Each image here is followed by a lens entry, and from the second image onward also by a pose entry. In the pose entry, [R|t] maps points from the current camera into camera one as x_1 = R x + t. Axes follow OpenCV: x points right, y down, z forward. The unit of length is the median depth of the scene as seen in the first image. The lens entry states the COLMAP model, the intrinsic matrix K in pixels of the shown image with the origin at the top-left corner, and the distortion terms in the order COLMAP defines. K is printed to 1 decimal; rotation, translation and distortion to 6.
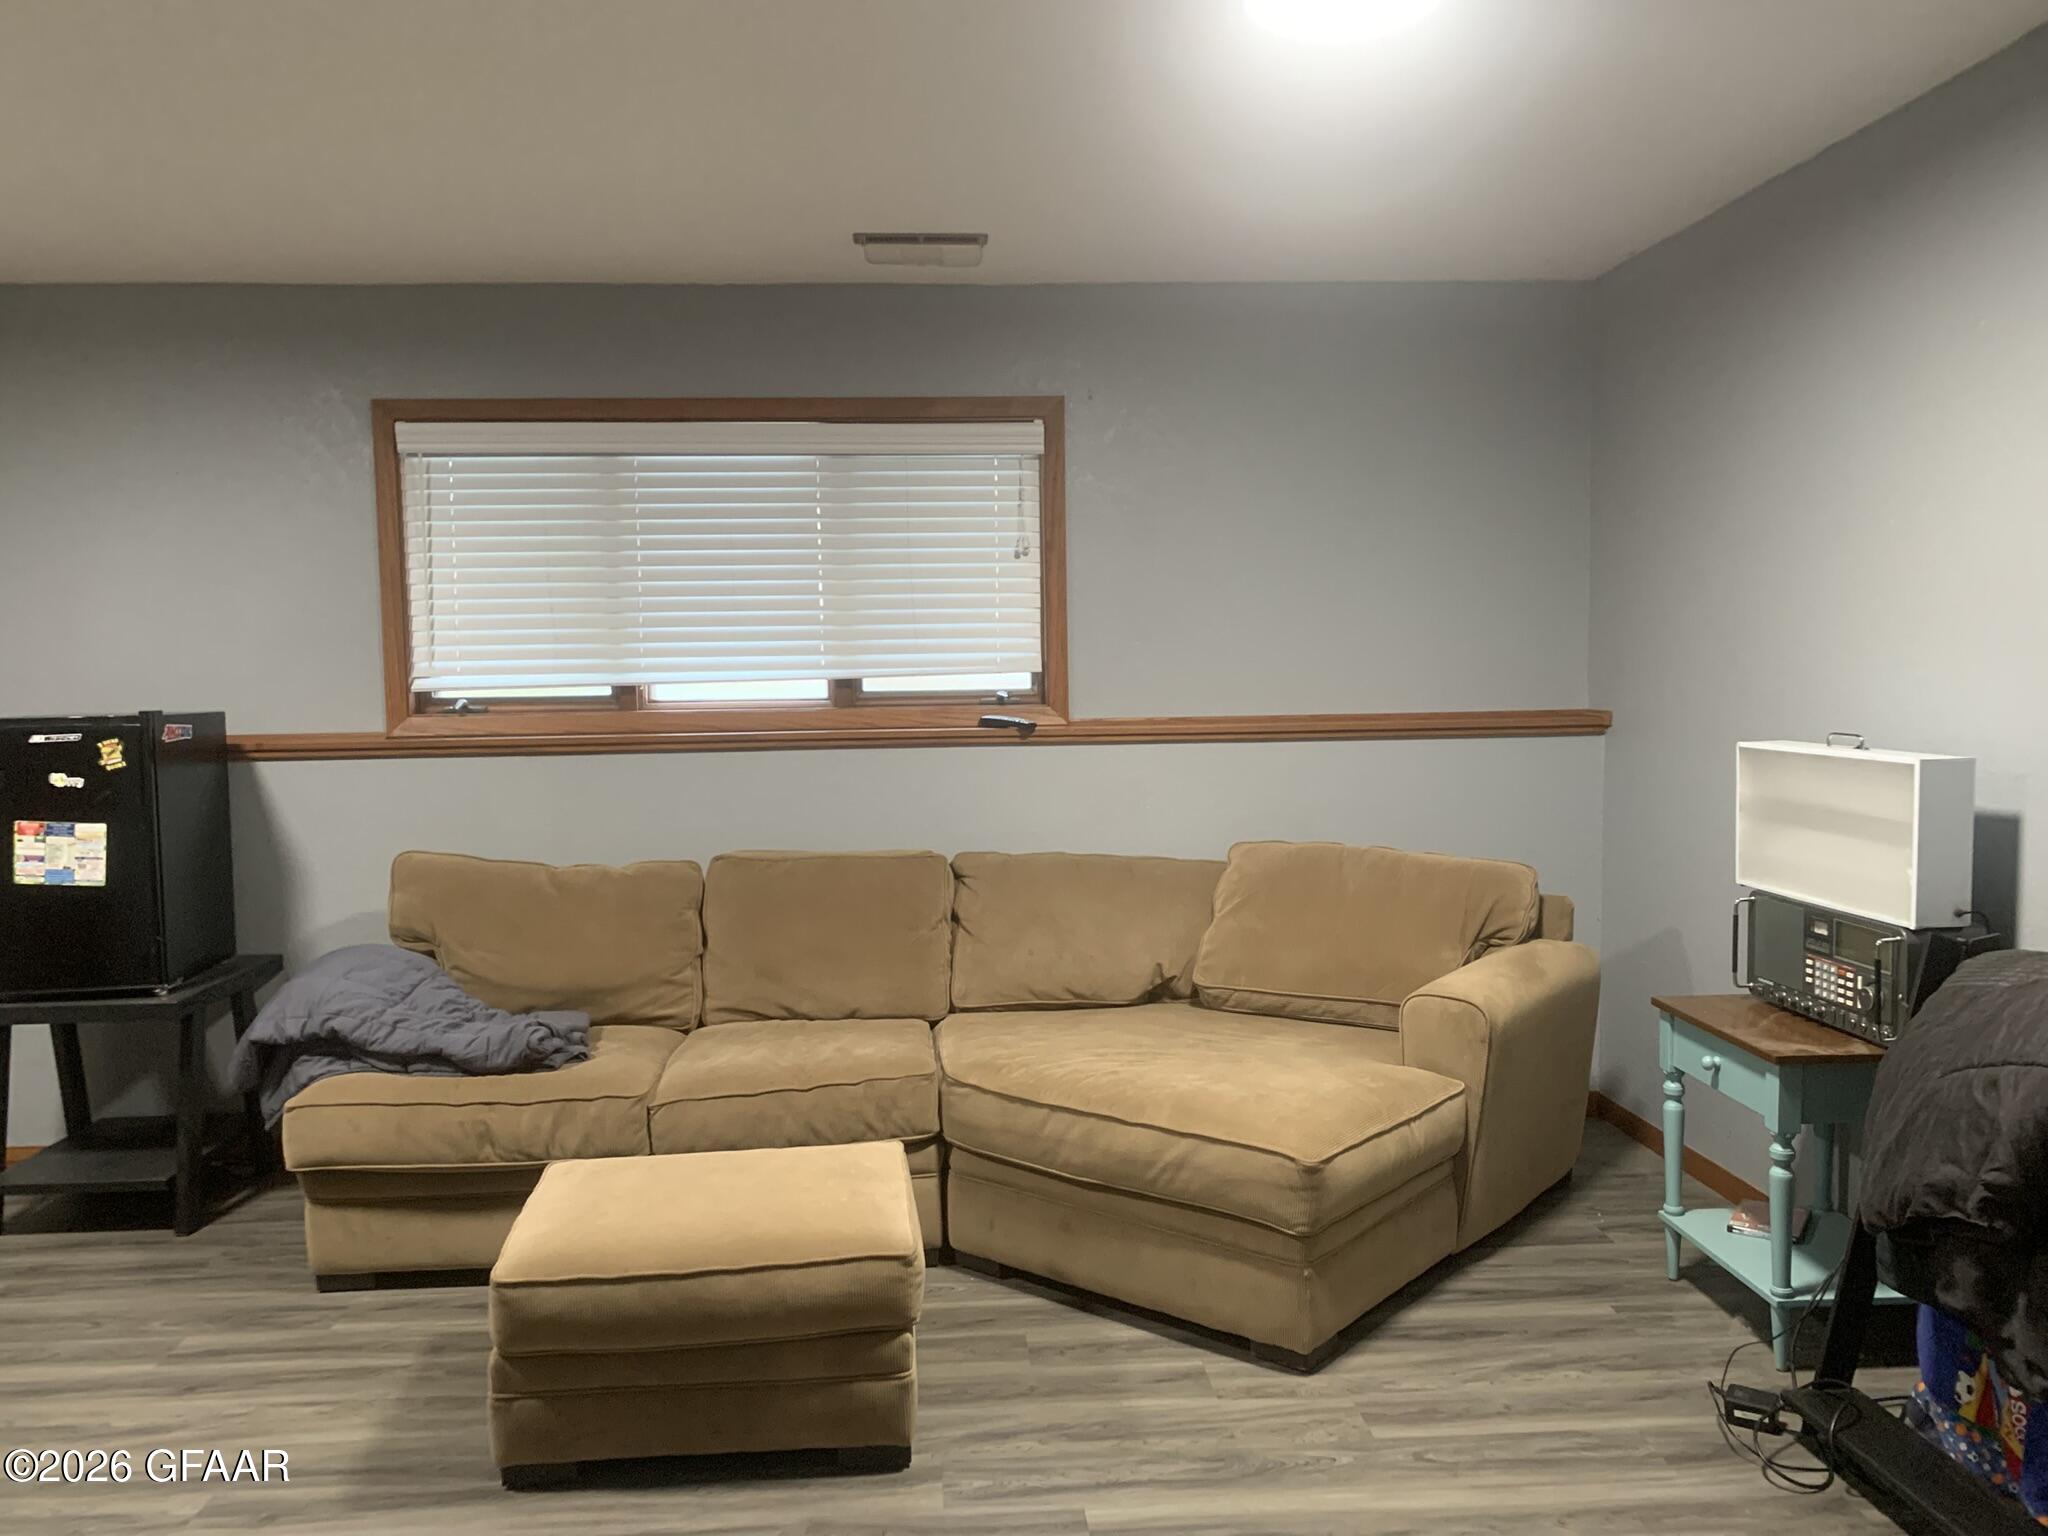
lens RADIAL K [[1554.7, 0, 1012.6], [0, 1554.7, 775.6], [0, 0, 1]] dist [0.054752, -0.077181]
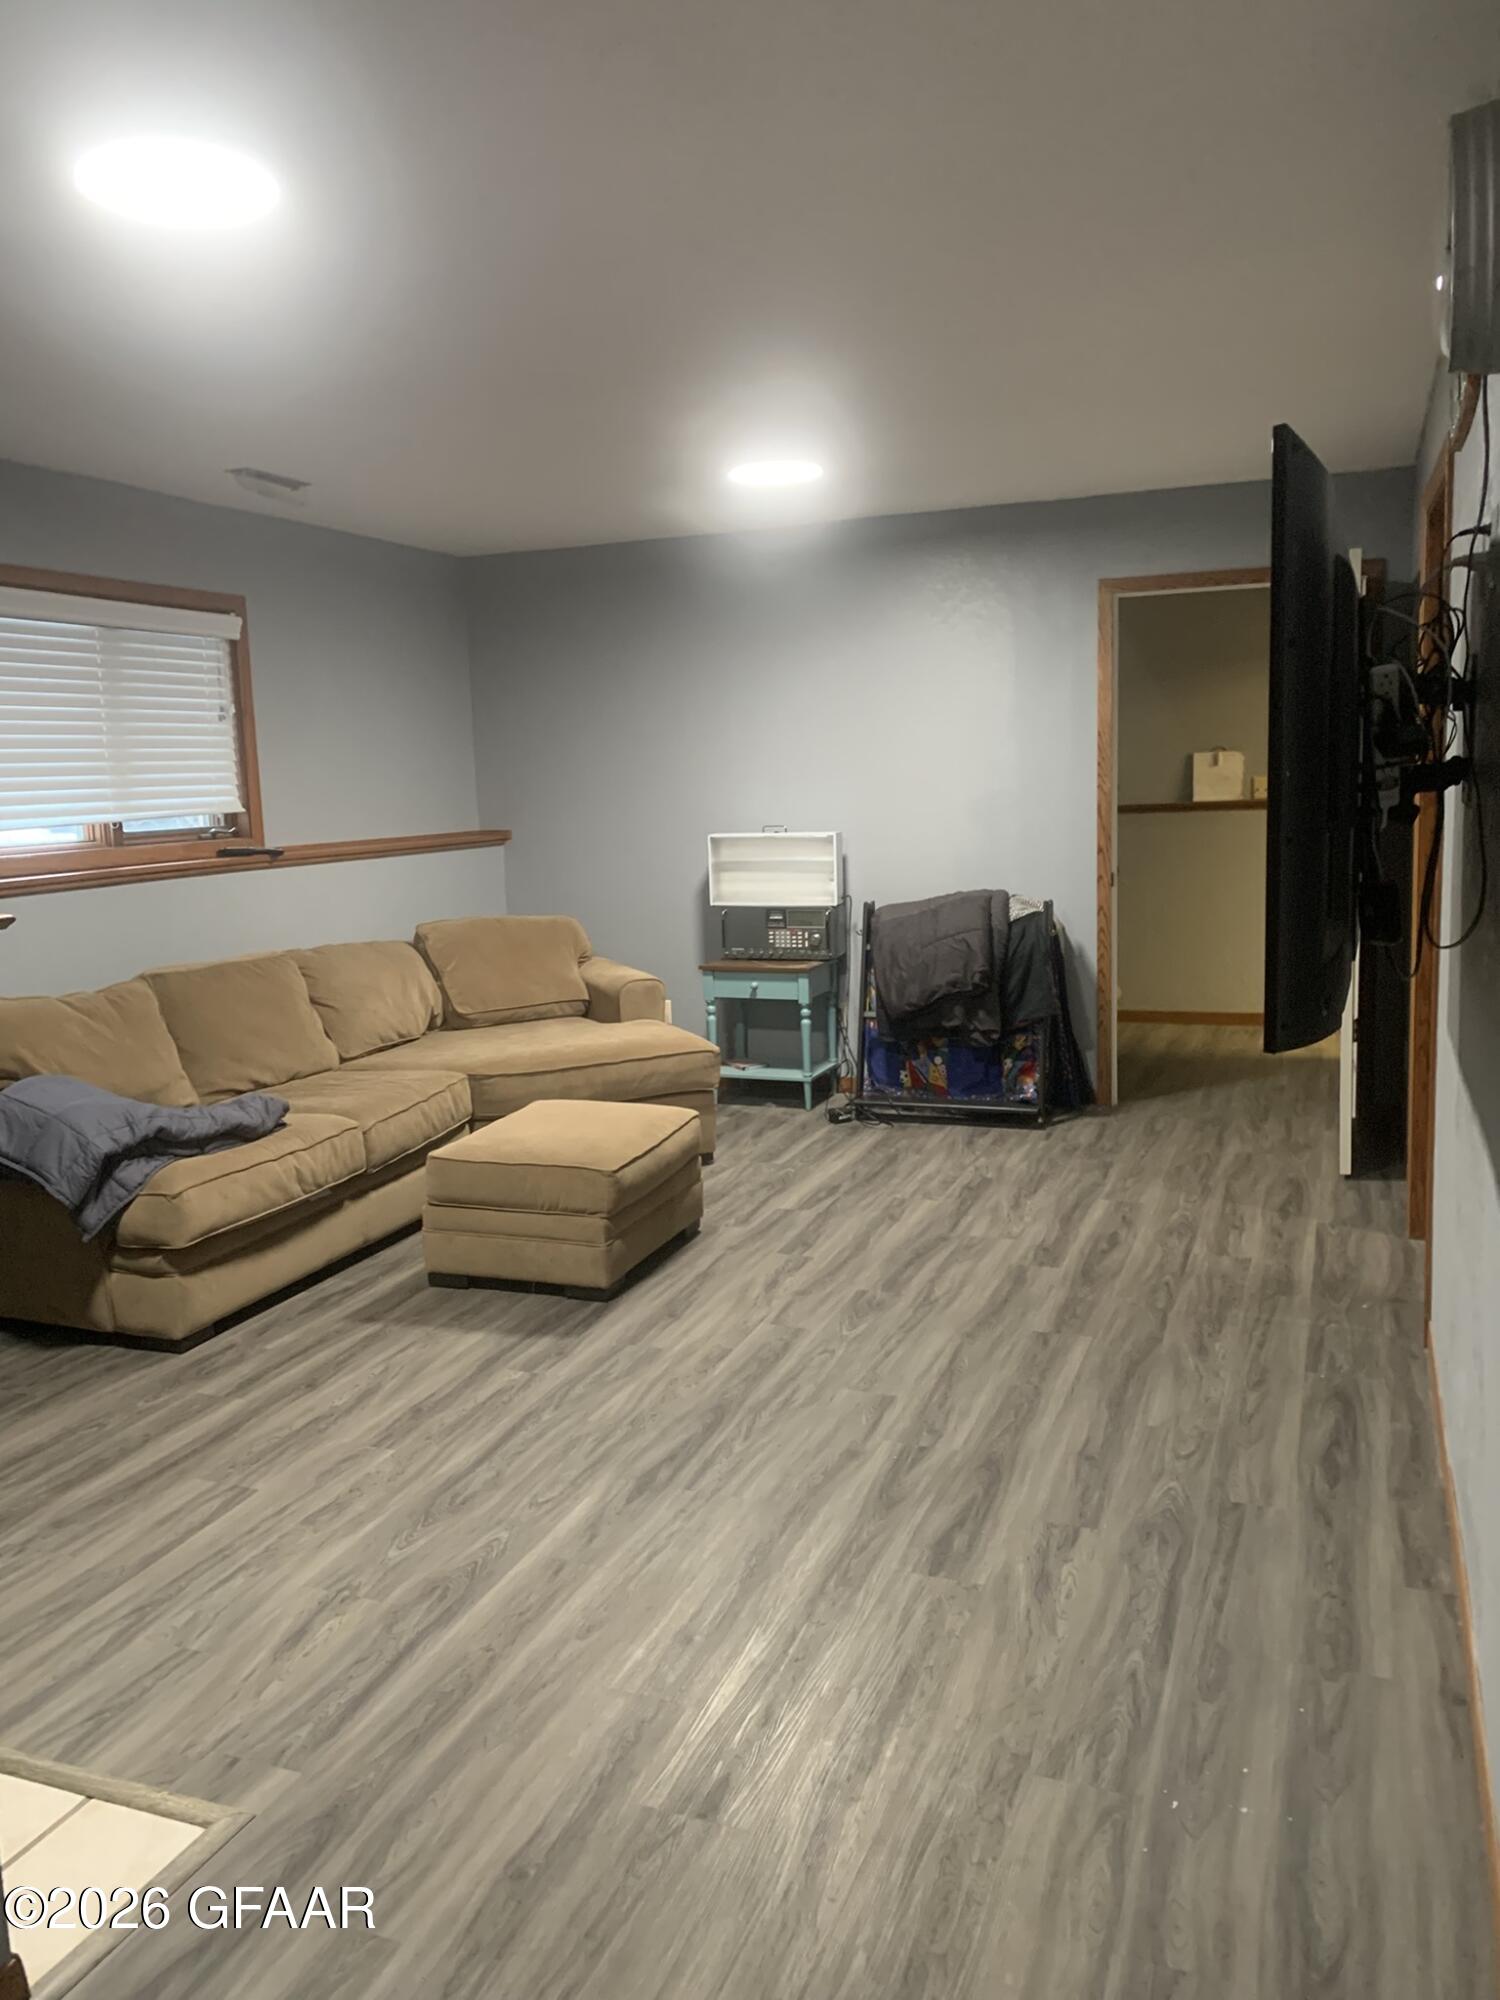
lens RADIAL K [[1518.2, 0, 728.9], [0, 1518.2, 986.6], [0, 0, 1]] dist [0.054752, -0.077181]
pose [[0.427524, -0.125845, 0.895202, -1.230495], [0.092735, 0.991144, 0.095044, -0.009154], [-0.899235, 0.042383, 0.435408, 0.130906]]
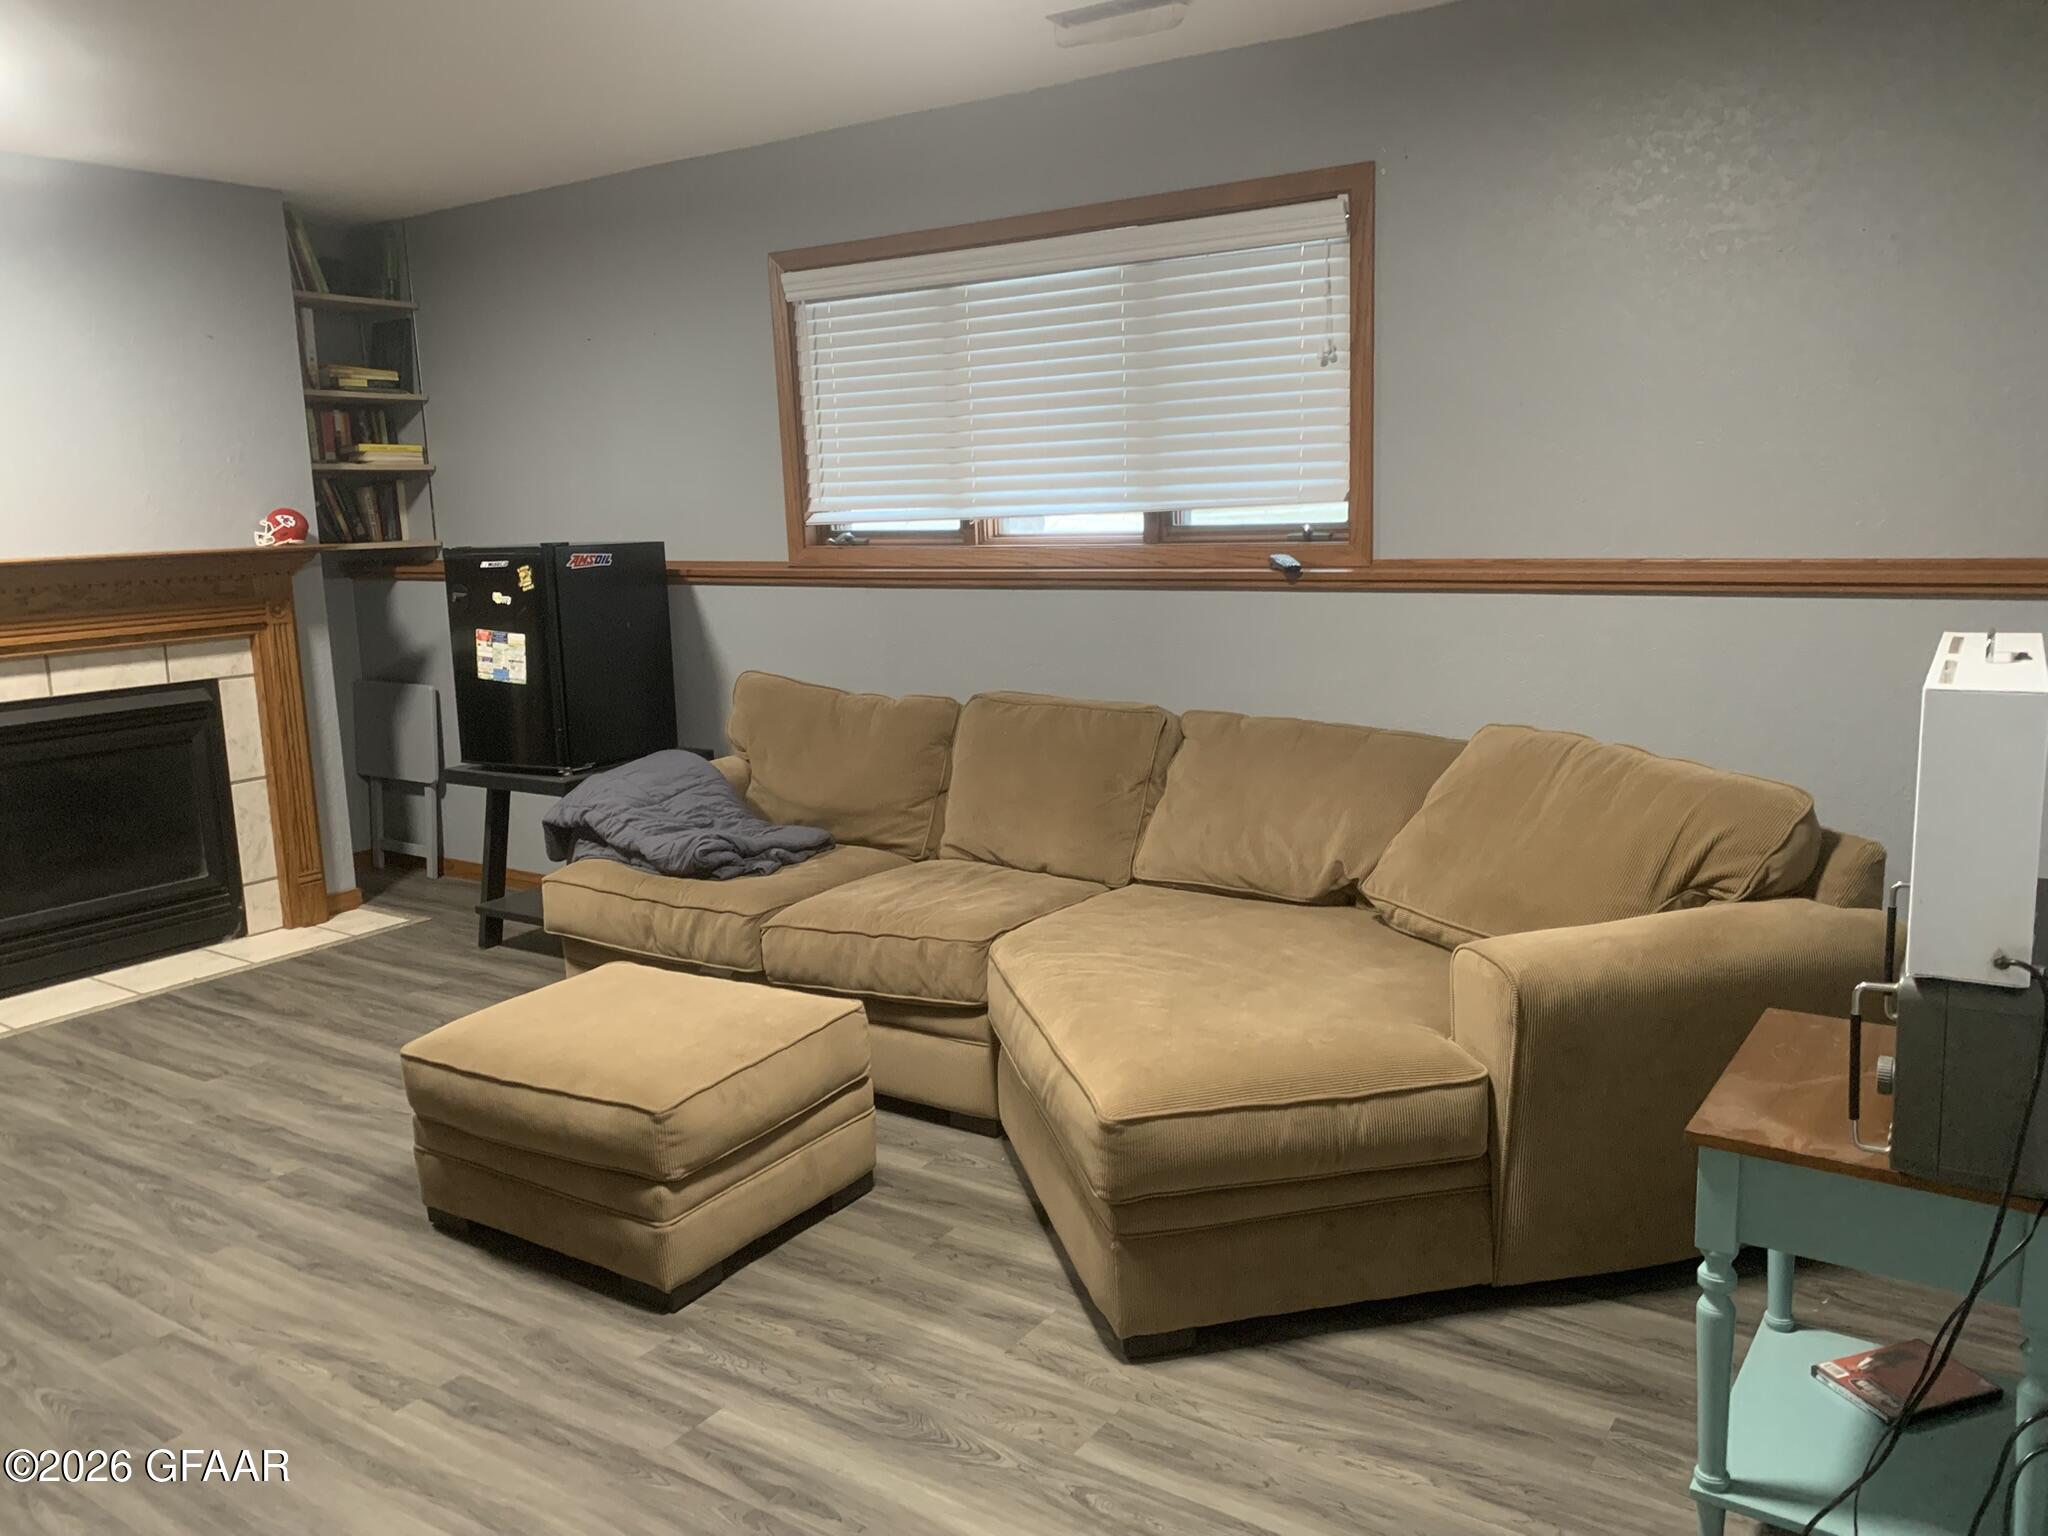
lens RADIAL K [[1554.7, 0, 1023.0], [0, 1554.7, 755.5], [0, 0, 1]] dist [0.054752, -0.077181]
pose [[0.791443, 0.094033, -0.603966, 0.526666], [-0.025942, 0.992373, 0.120511, -0.036020], [0.610692, -0.079709, 0.787847, 0.276272]]
